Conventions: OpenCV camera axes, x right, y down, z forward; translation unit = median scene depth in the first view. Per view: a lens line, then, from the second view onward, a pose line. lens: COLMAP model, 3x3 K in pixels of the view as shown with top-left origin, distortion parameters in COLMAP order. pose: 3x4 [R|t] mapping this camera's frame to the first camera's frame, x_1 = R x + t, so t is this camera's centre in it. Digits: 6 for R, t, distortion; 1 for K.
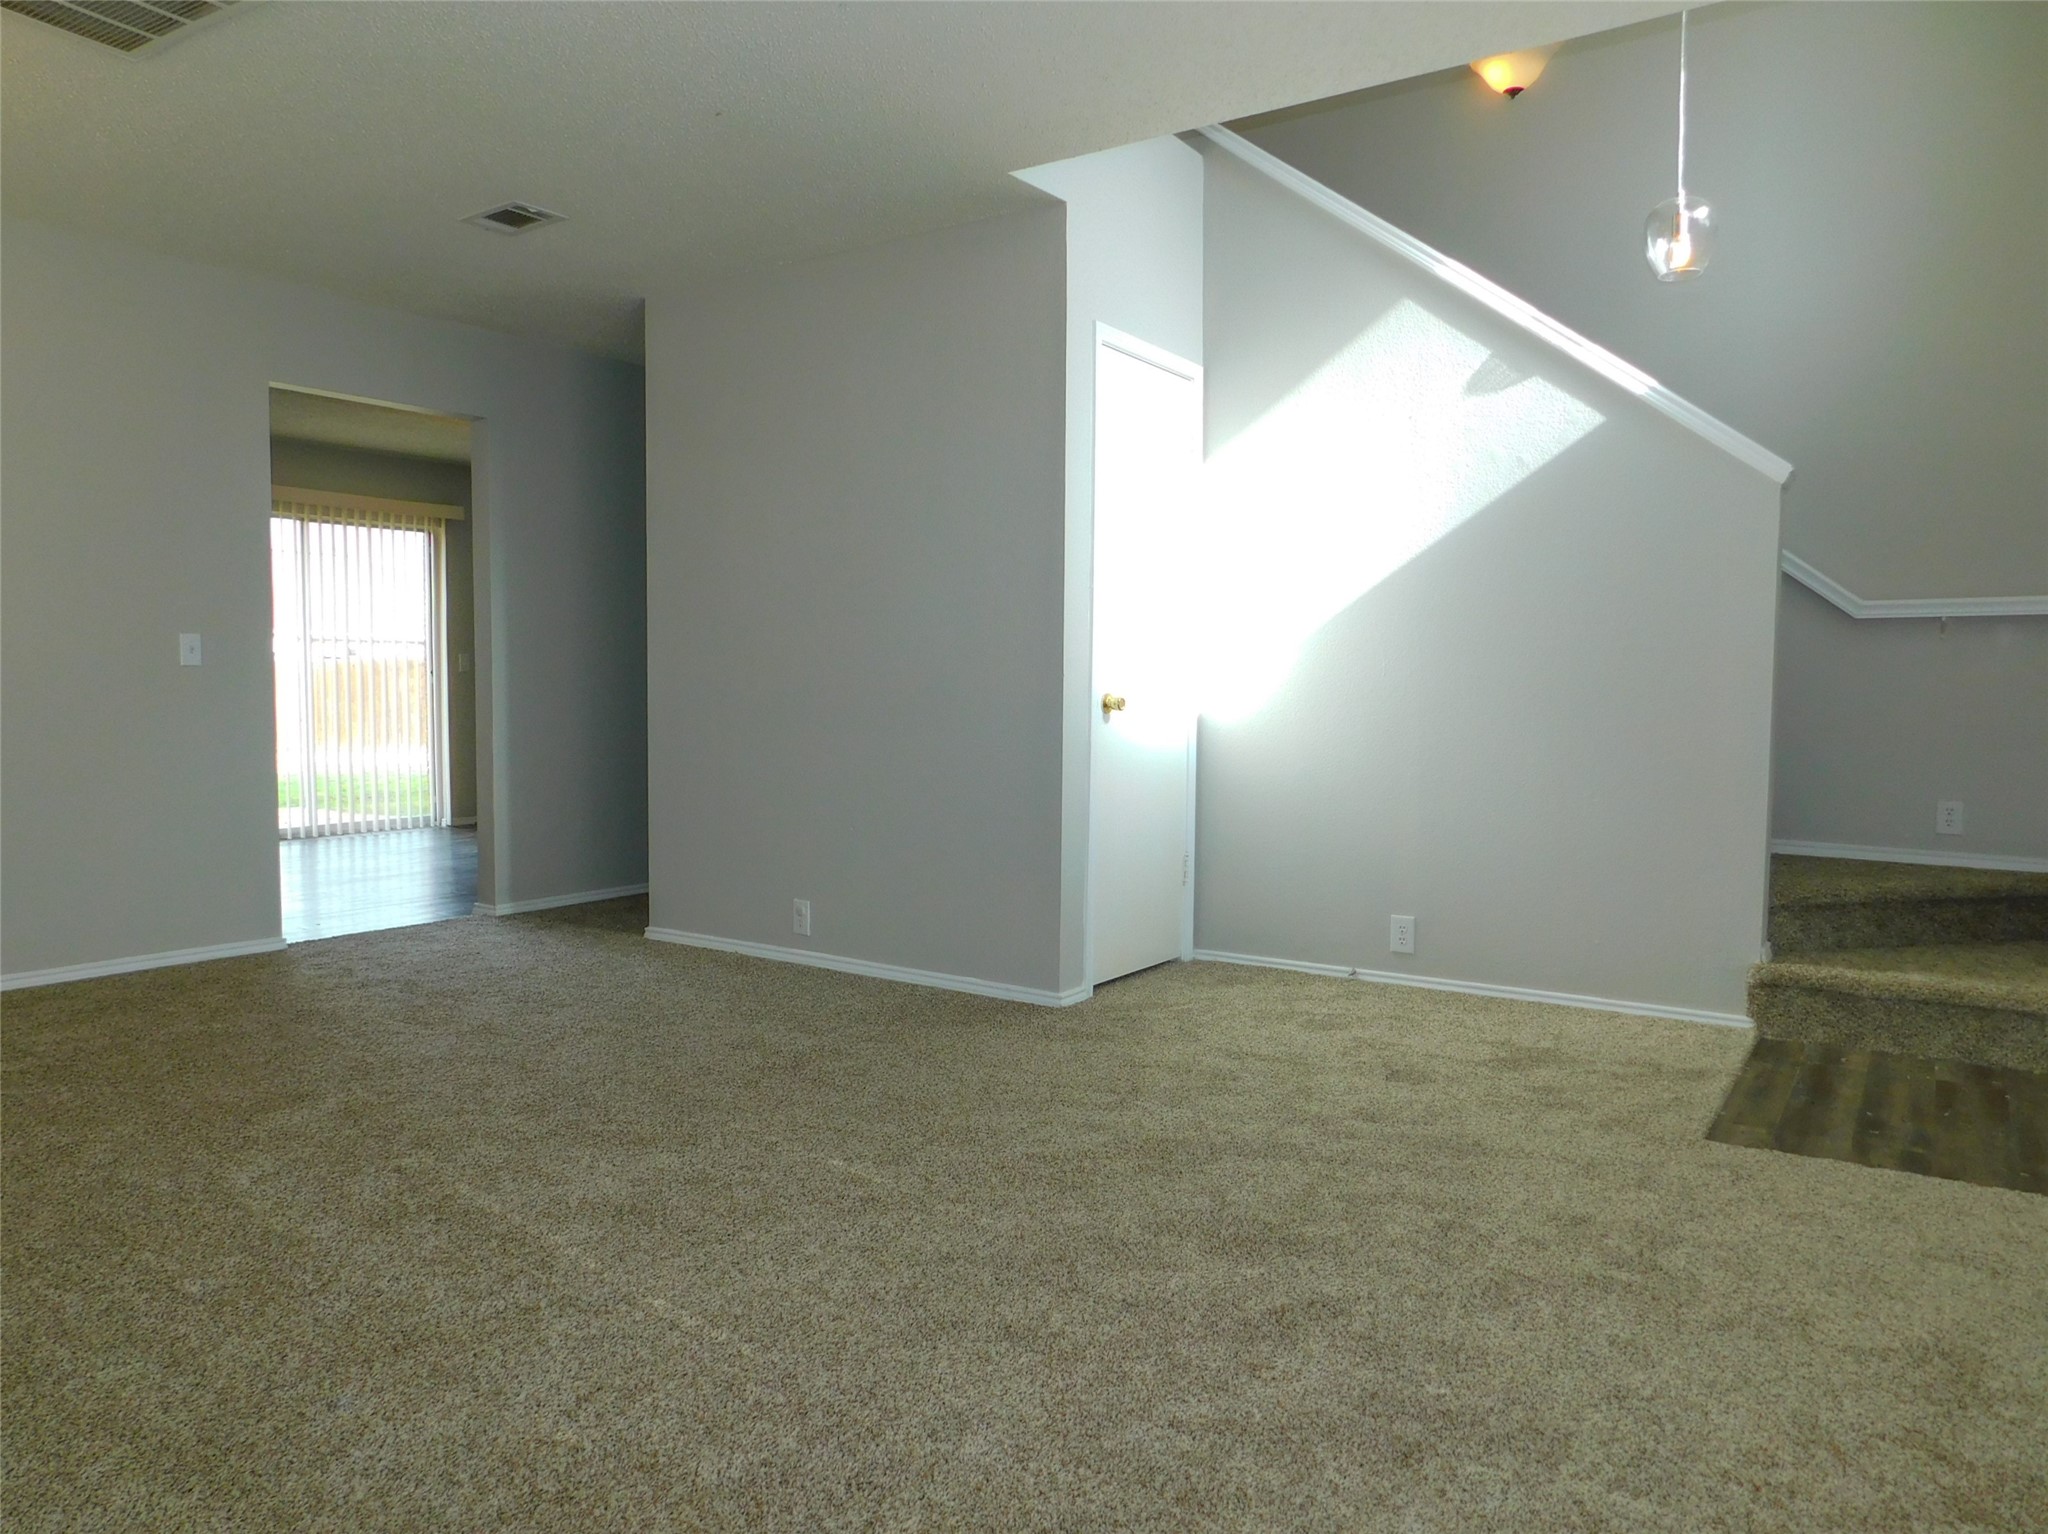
lens RADIAL K [[1393.2, 0, 1024.0], [0, 1393.2, 767.0], [0, 0, 1]] dist [-0.004559, -0.001476]
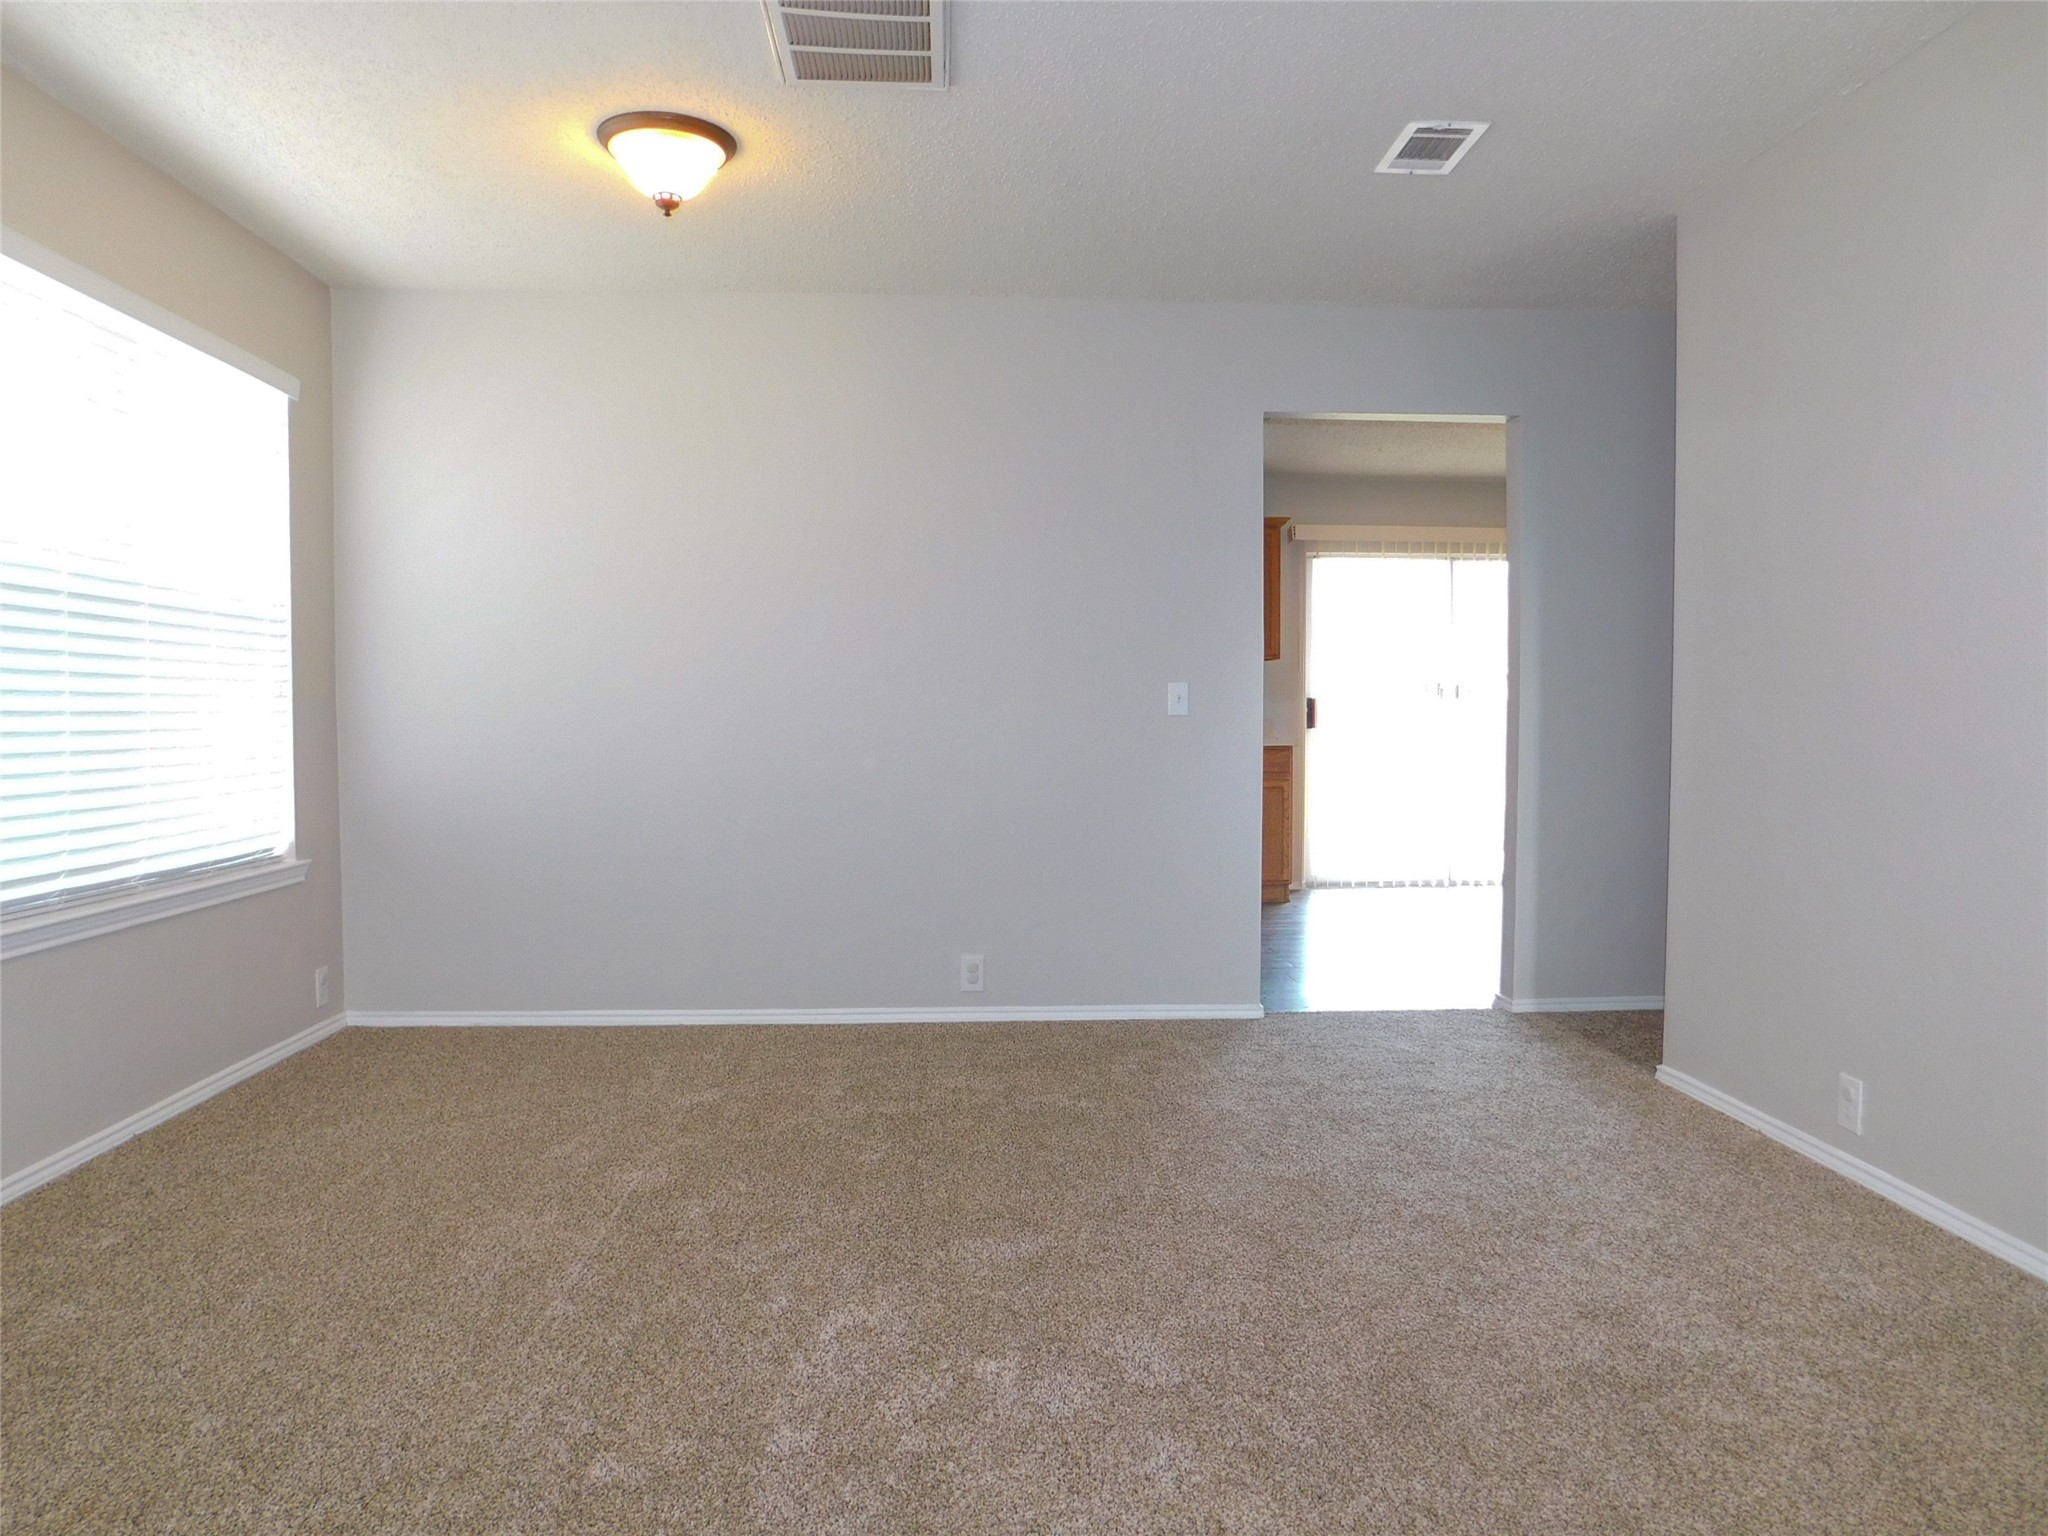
lens RADIAL K [[1359.8, 0, 1024.0], [0, 1359.8, 768.0], [0, 0, 1]] dist [-0.036018, 0.000774]
pose [[0.612061, 0.023911, -0.790449, 0.090623], [-0.042775, 0.999081, -0.002899, -0.028013], [0.789653, 0.035586, 0.612521, 0.323556]]
